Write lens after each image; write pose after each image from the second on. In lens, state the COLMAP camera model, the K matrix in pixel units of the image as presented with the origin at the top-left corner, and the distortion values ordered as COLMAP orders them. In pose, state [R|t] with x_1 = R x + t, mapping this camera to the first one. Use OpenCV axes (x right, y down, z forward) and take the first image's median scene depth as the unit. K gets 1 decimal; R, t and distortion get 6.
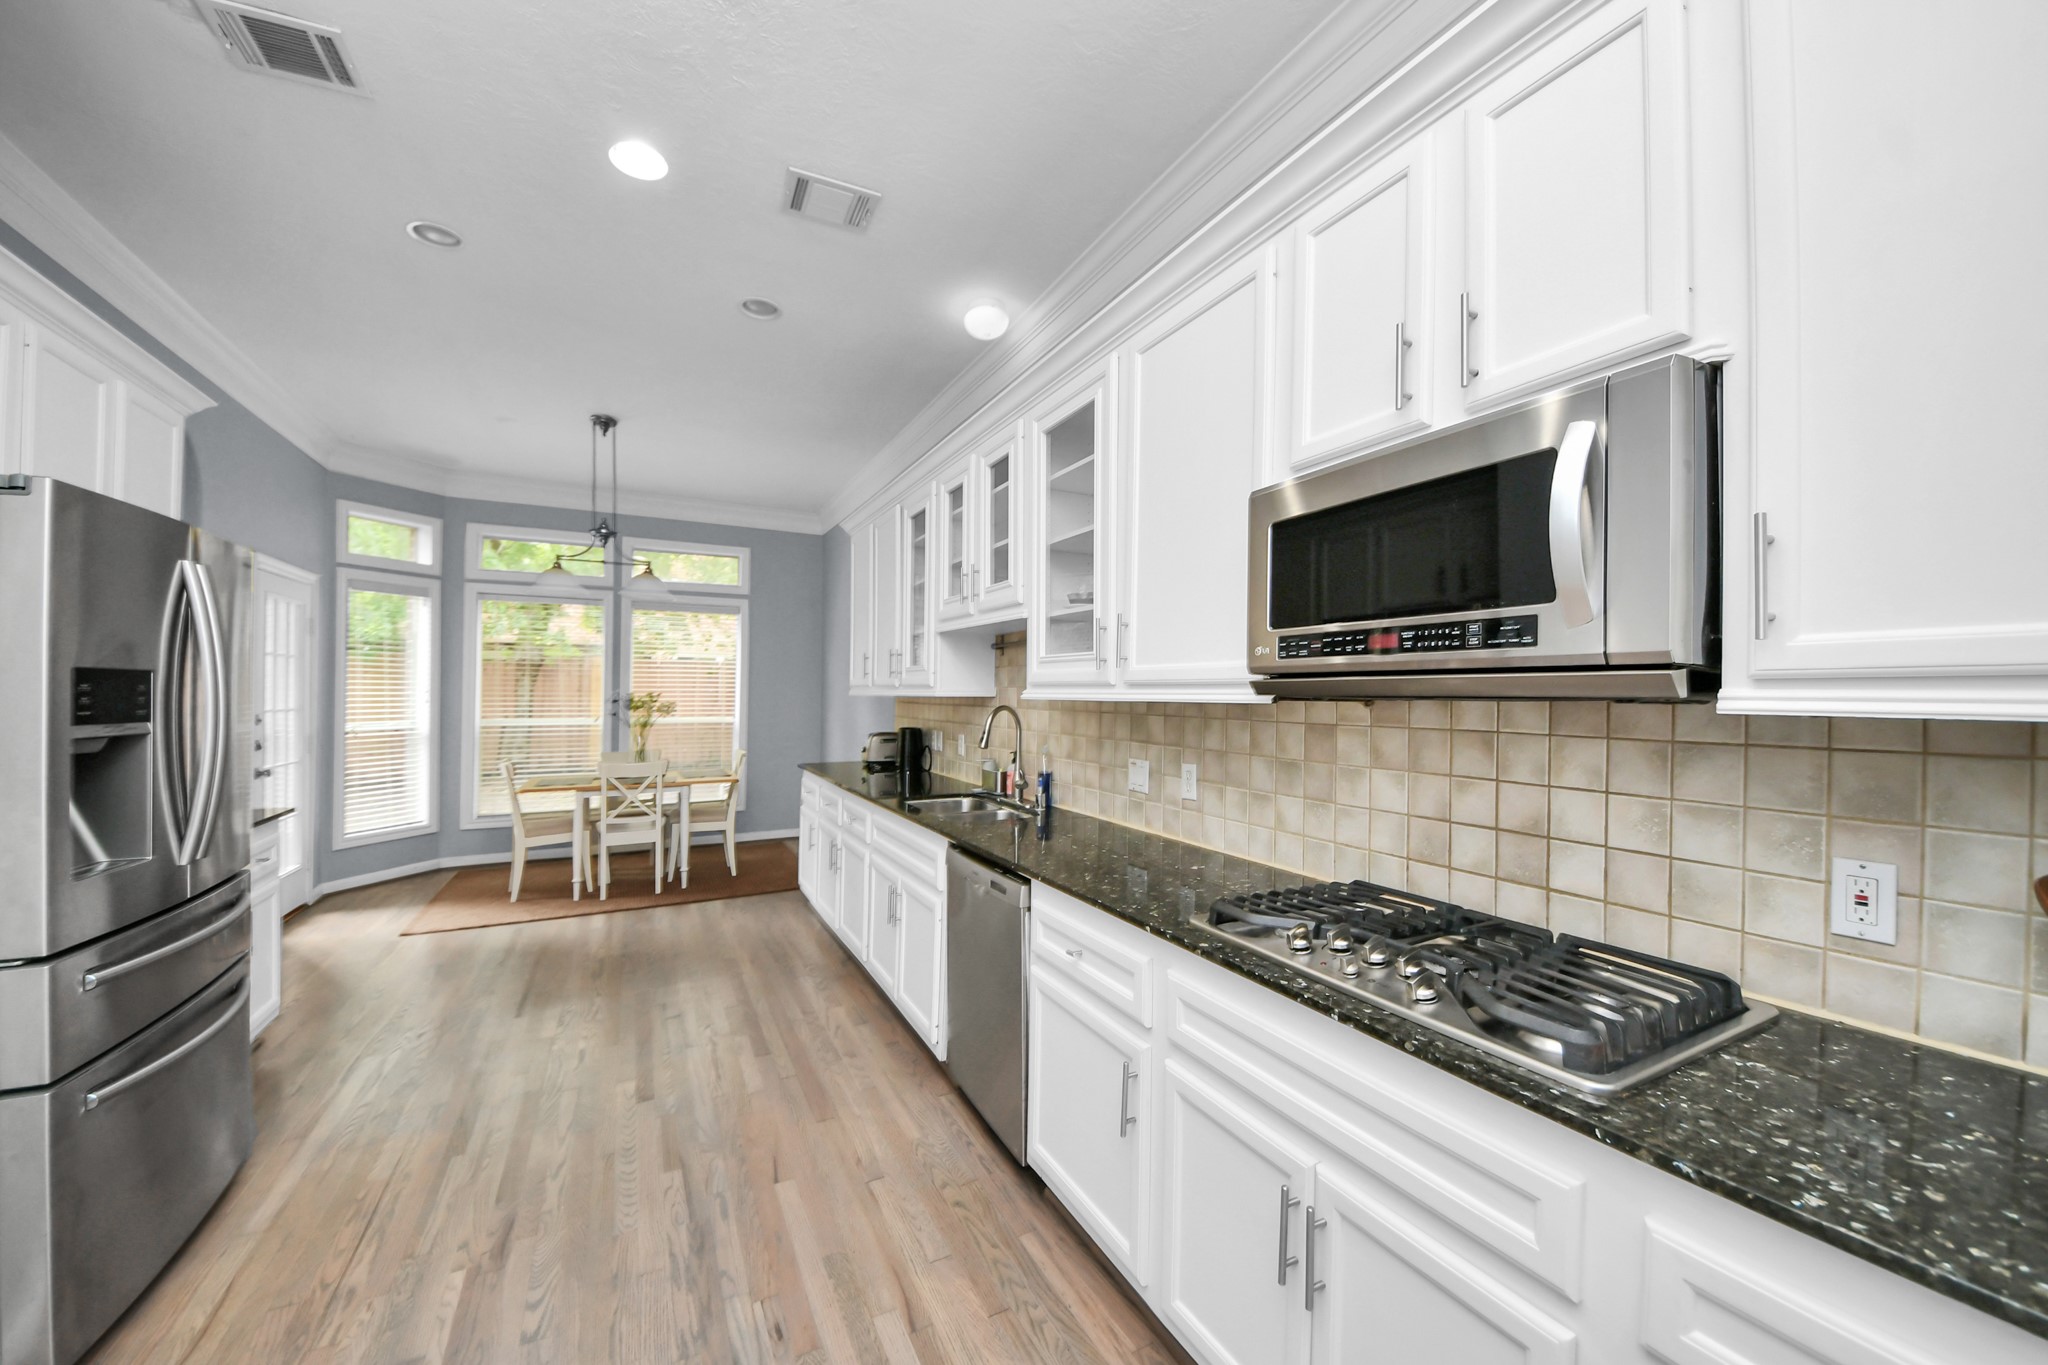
lens RADIAL K [[762.9, 0, 1036.8], [0, 762.9, 674.0], [0, 0, 1]] dist [-0.000454, -0.001196]
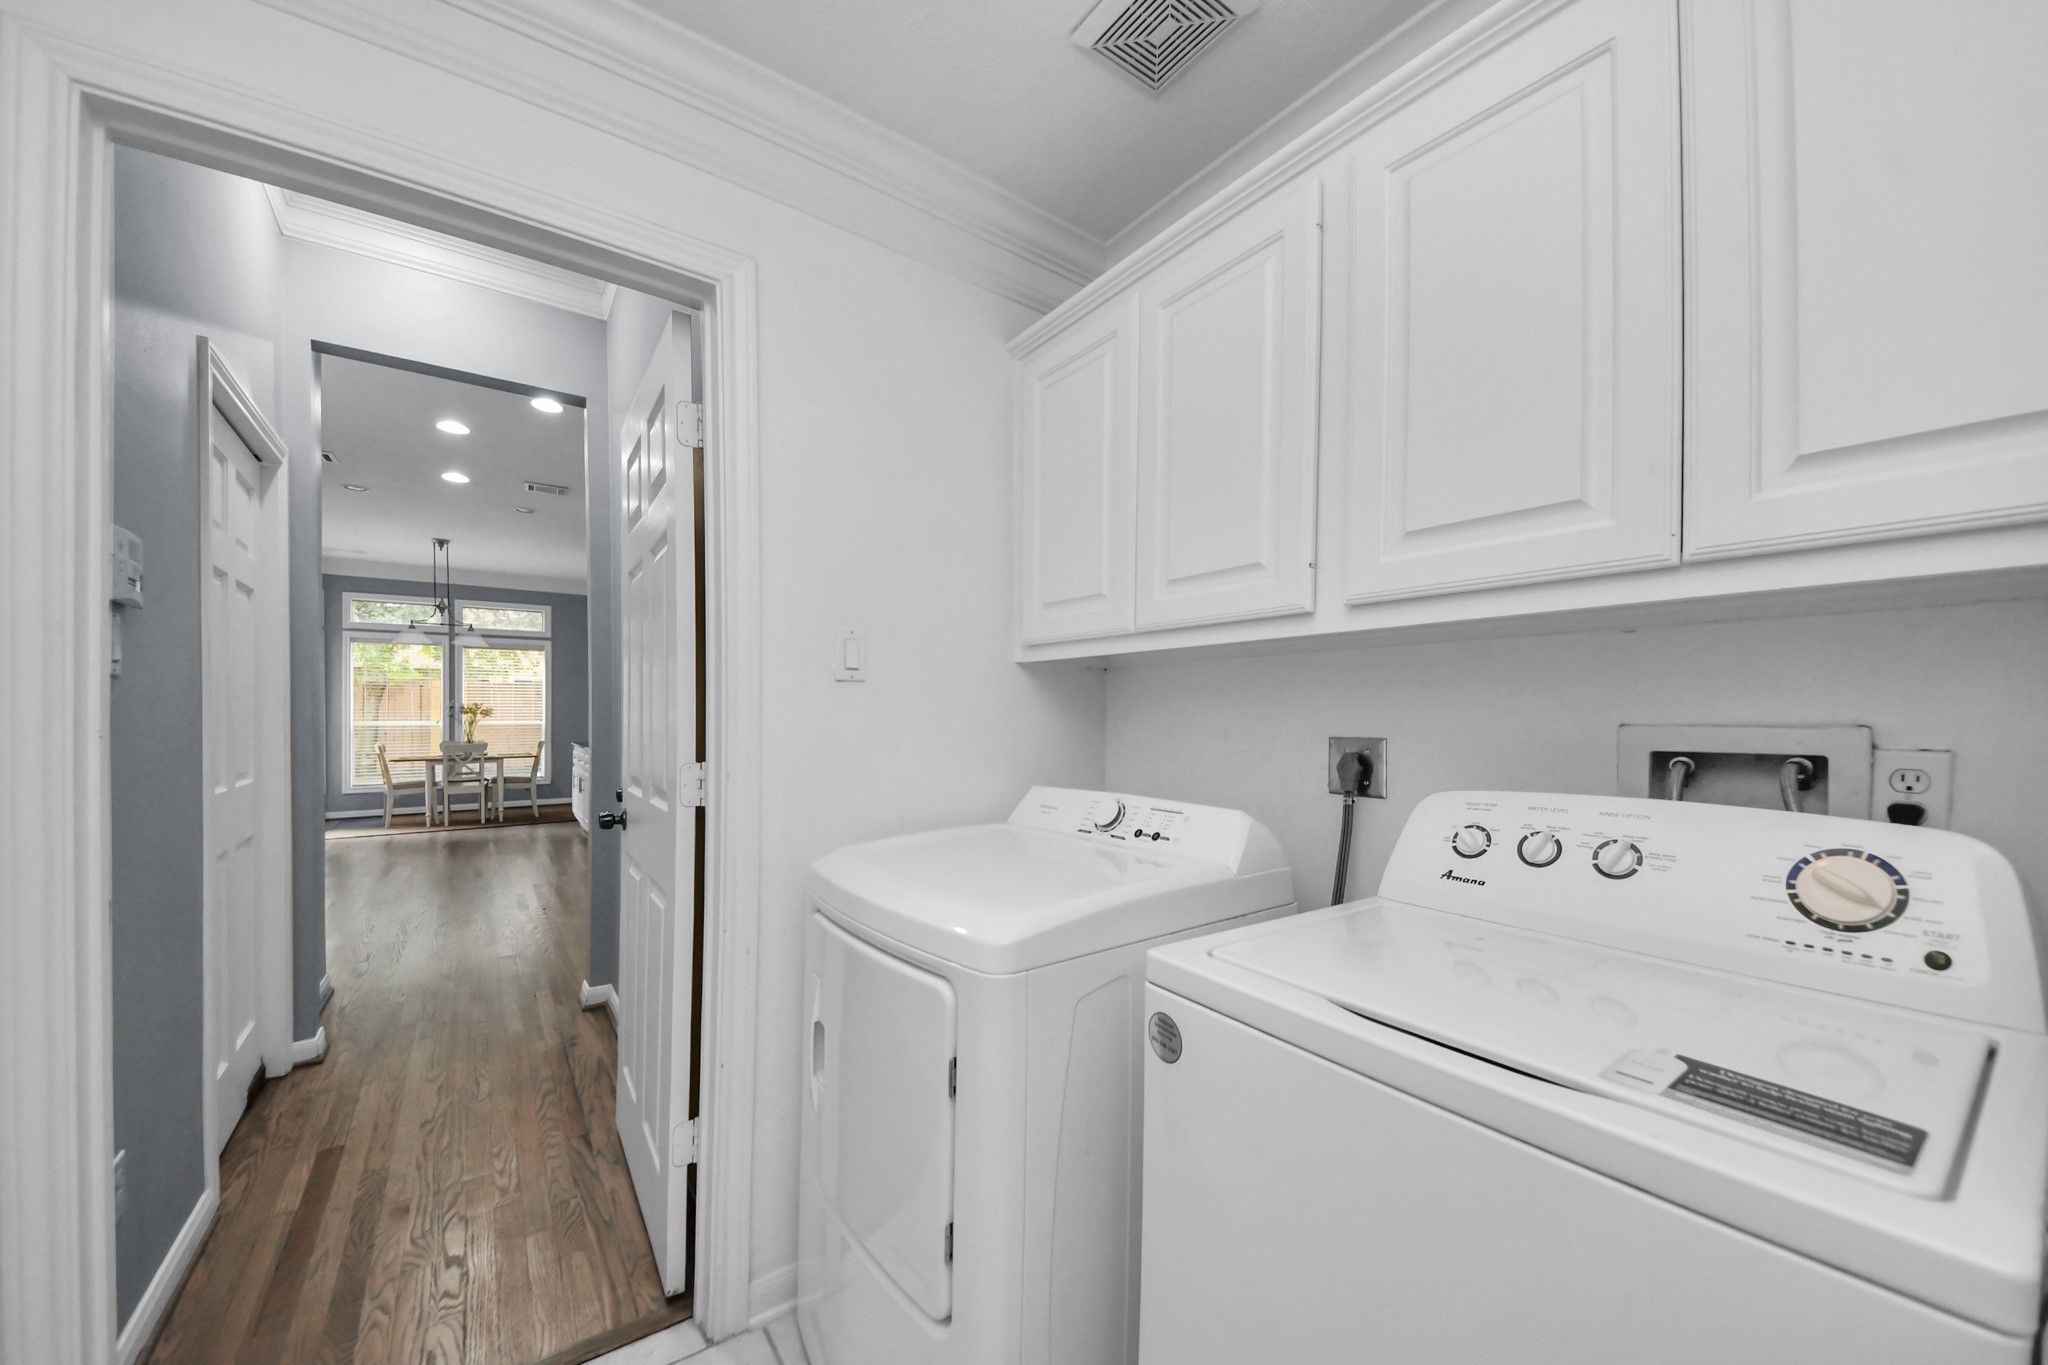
lens RADIAL K [[762.9, 0, 1038.1], [0, 762.9, 719.3], [0, 0, 1]] dist [-0.000454, -0.001196]
pose [[0.988735, -0.003423, 0.149635, 0.637896], [-0.000701, 0.999622, 0.027501, 0.022106], [-0.149672, -0.027296, 0.988359, -1.148754]]
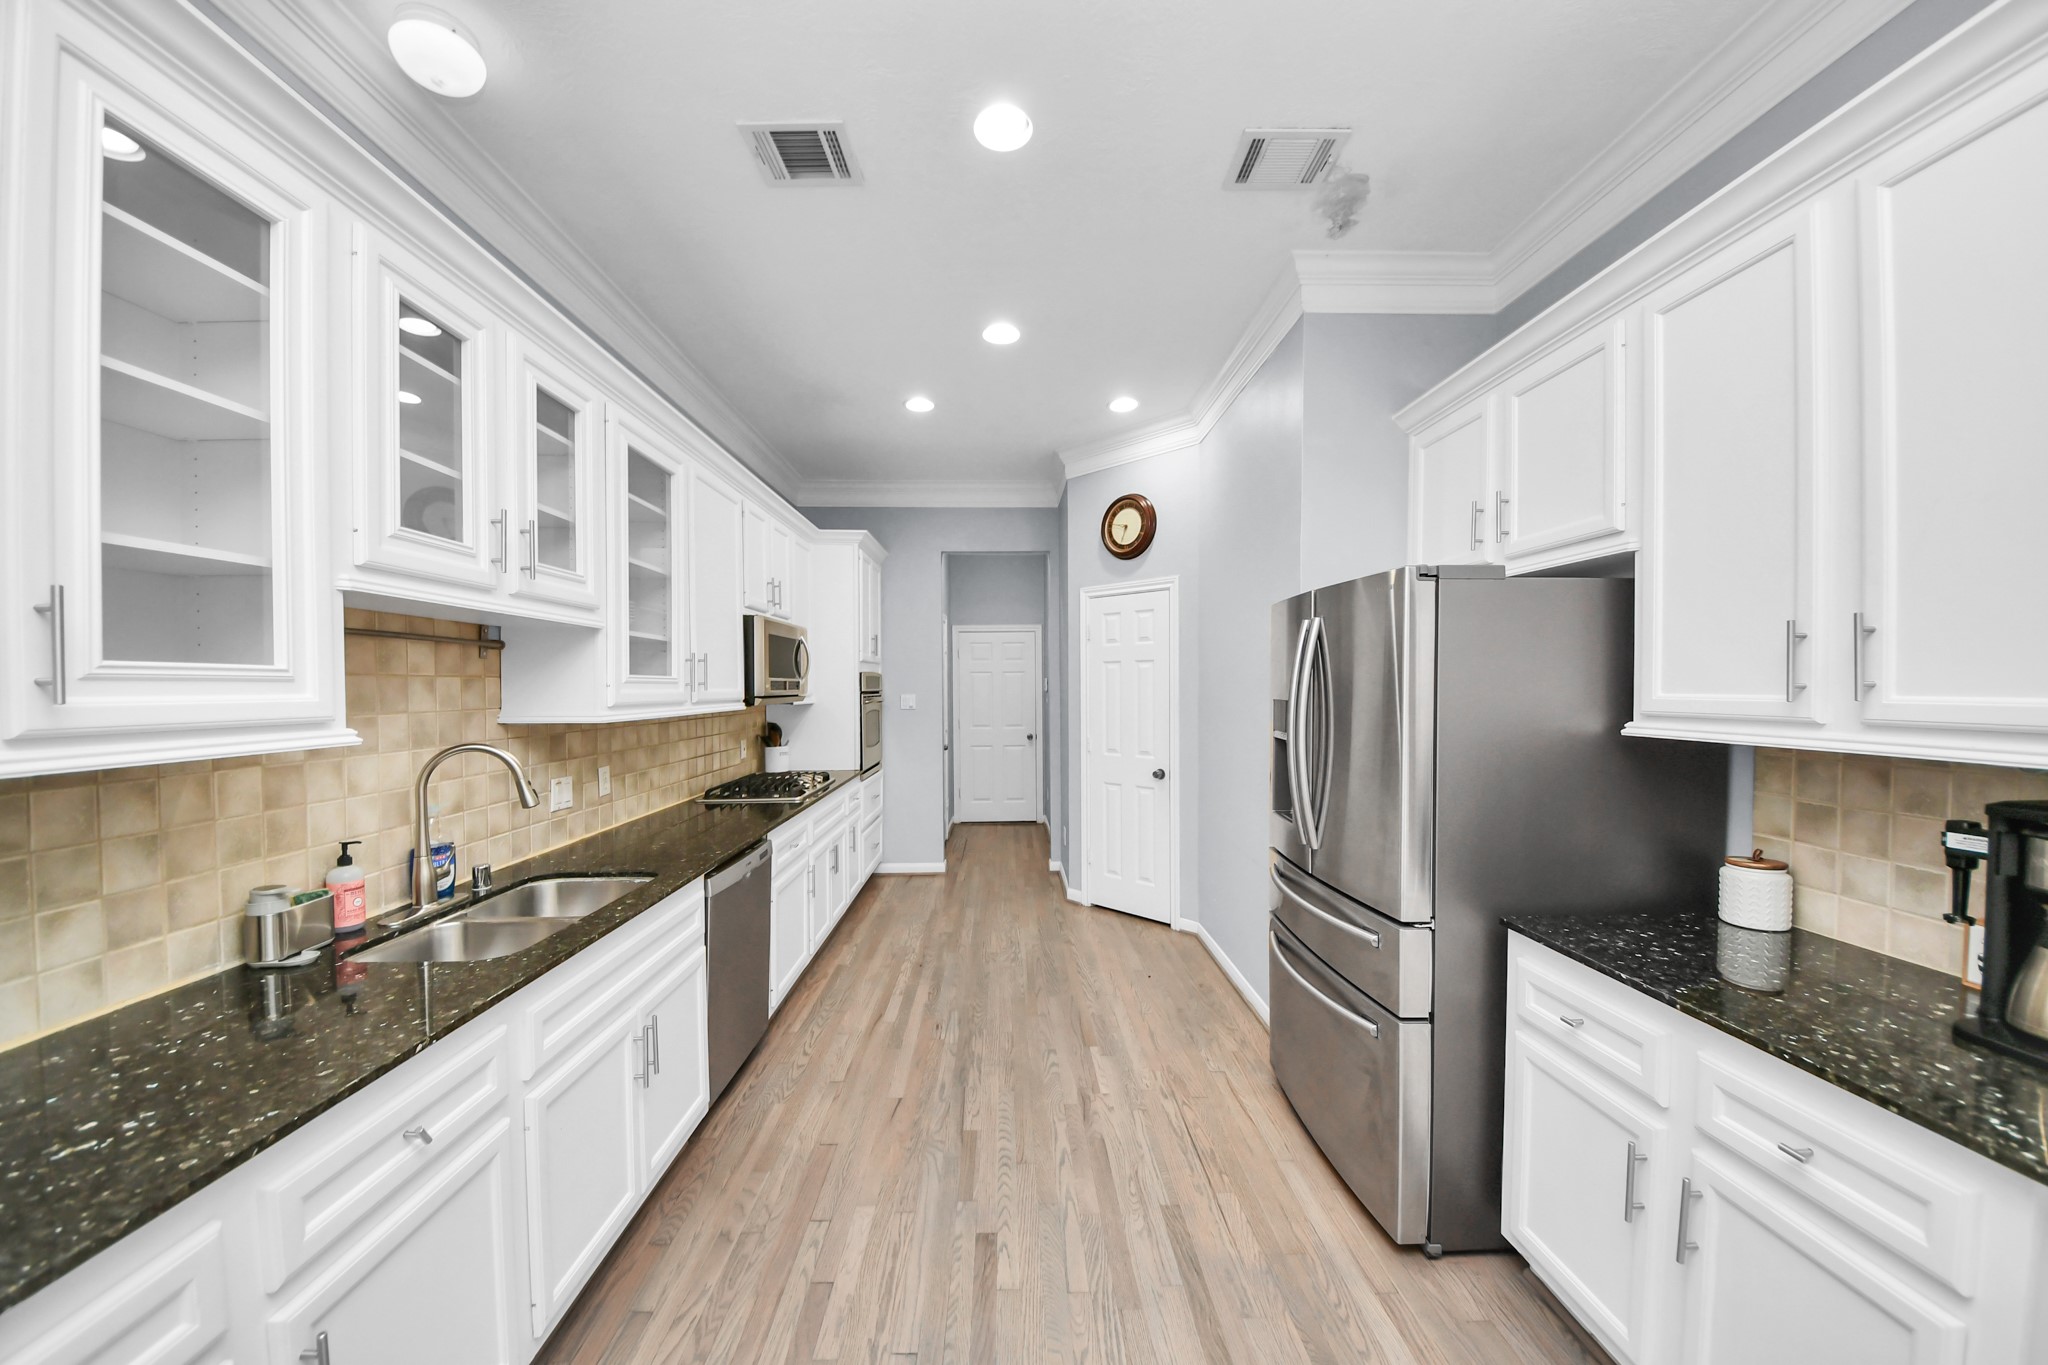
lens RADIAL K [[671.5, 0, 1042.9], [0, 671.5, 694.9], [0, 0, 1]] dist [-0.008272, -0.001977]
pose [[-0.908837, 0.000812, 0.417150, -0.847093], [-0.000778, 0.999993, -0.003642, 0.003054], [-0.417151, -0.003634, -0.908830, 1.591107]]
